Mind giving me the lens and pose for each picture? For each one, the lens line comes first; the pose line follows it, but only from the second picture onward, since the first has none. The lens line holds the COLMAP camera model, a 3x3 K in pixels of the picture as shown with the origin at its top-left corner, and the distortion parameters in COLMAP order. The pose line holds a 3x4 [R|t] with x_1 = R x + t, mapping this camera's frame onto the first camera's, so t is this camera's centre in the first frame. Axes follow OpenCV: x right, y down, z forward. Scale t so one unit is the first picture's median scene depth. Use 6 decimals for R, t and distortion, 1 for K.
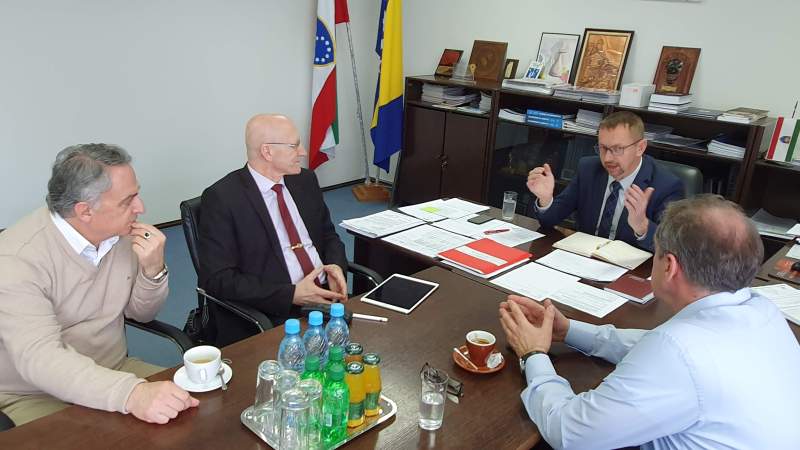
lens RADIAL K [[634.9, 0, 400.0], [0, 634.9, 225.0], [0, 0, 1]] dist [-0.056754, -0.000585]
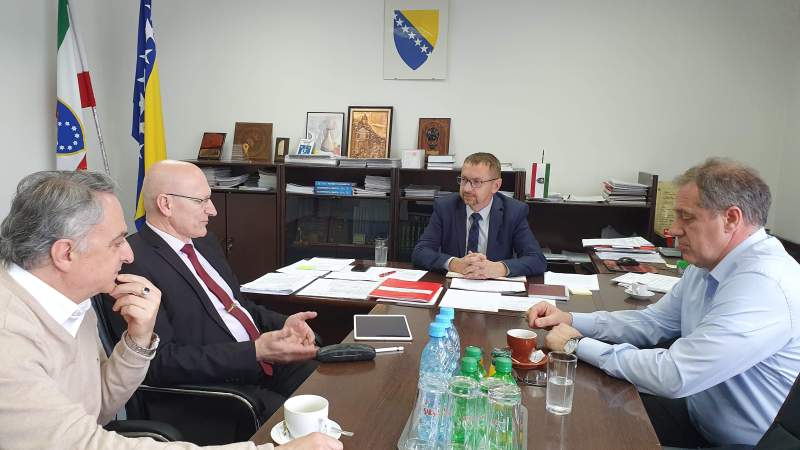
lens RADIAL K [[612.6, 0, 400.0], [0, 612.6, 225.0], [0, 0, 1]] dist [0.072822, -0.303871]
pose [[0.847654, -0.097730, 0.521471, -0.207274], [0.188947, 0.974052, -0.124585, 0.037591], [-0.495764, 0.204135, 0.844125, 0.099329]]
